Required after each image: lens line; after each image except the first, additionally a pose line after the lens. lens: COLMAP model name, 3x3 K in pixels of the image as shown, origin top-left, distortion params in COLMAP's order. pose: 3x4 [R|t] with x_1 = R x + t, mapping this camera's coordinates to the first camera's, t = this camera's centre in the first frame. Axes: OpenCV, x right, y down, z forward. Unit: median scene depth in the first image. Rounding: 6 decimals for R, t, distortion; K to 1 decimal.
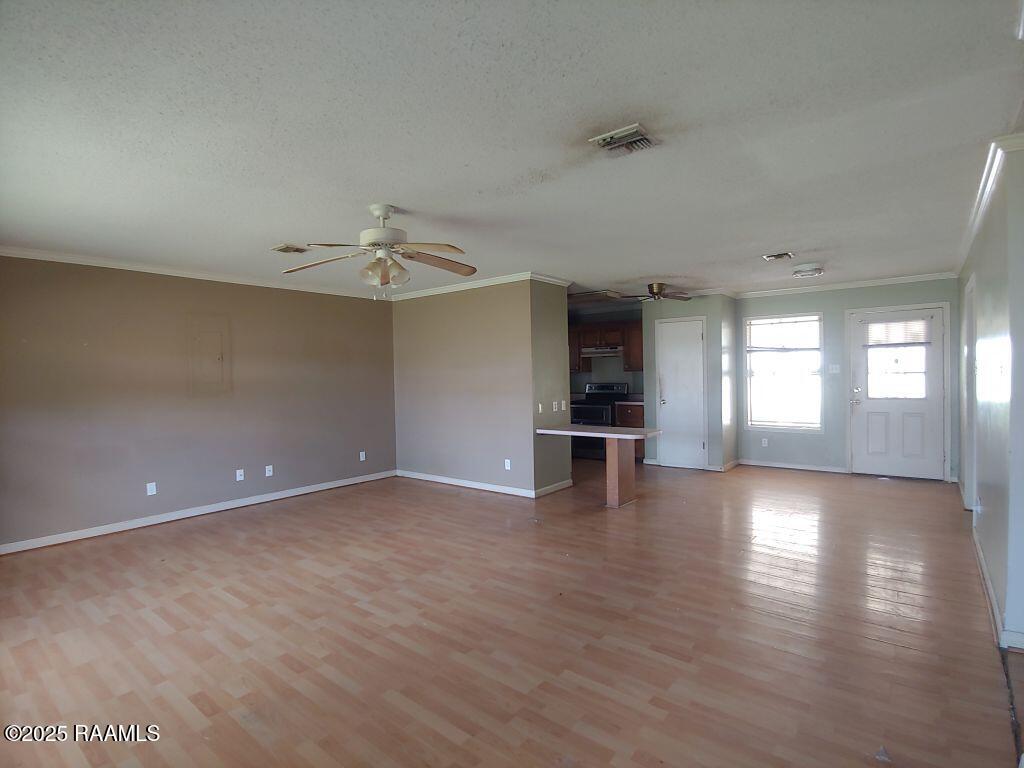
lens RADIAL K [[514.8, 0, 517.6], [0, 514.8, 381.6], [0, 0, 1]] dist [-0.000861, -0.000222]
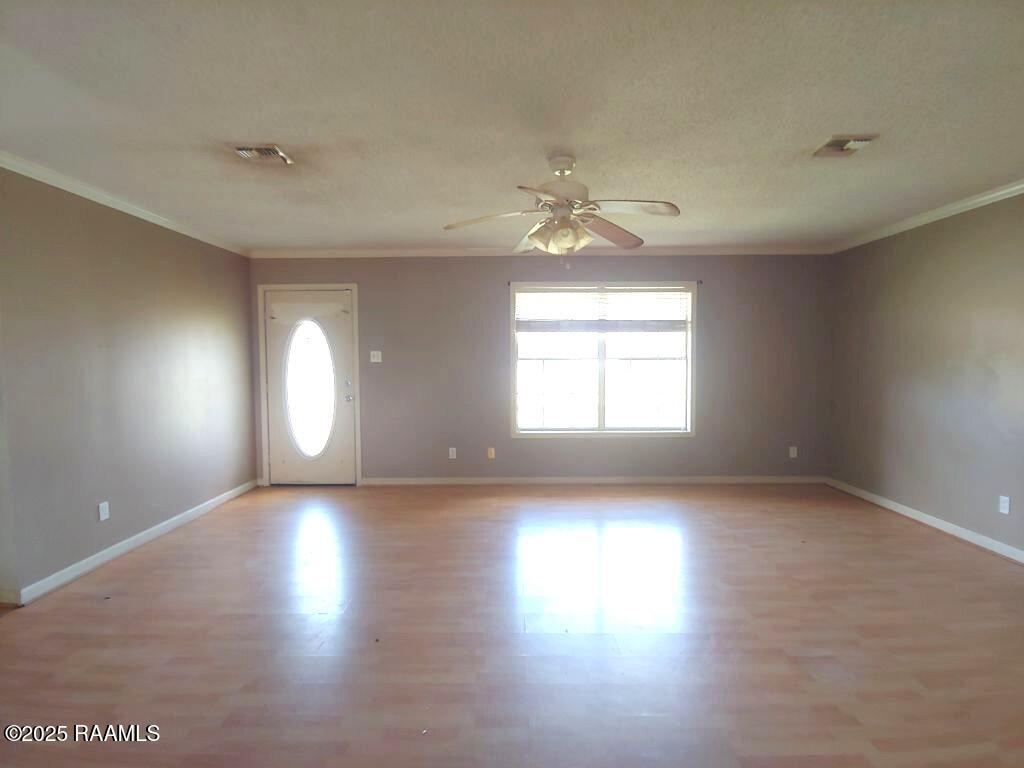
lens RADIAL K [[514.8, 0, 517.6], [0, 514.8, 381.6], [0, 0, 1]] dist [-0.000861, -0.000222]
pose [[-0.783259, 0.052325, -0.619489, 0.275402], [0.011233, 0.997480, 0.070050, -0.021659], [0.621594, 0.047909, -0.781873, 1.265508]]
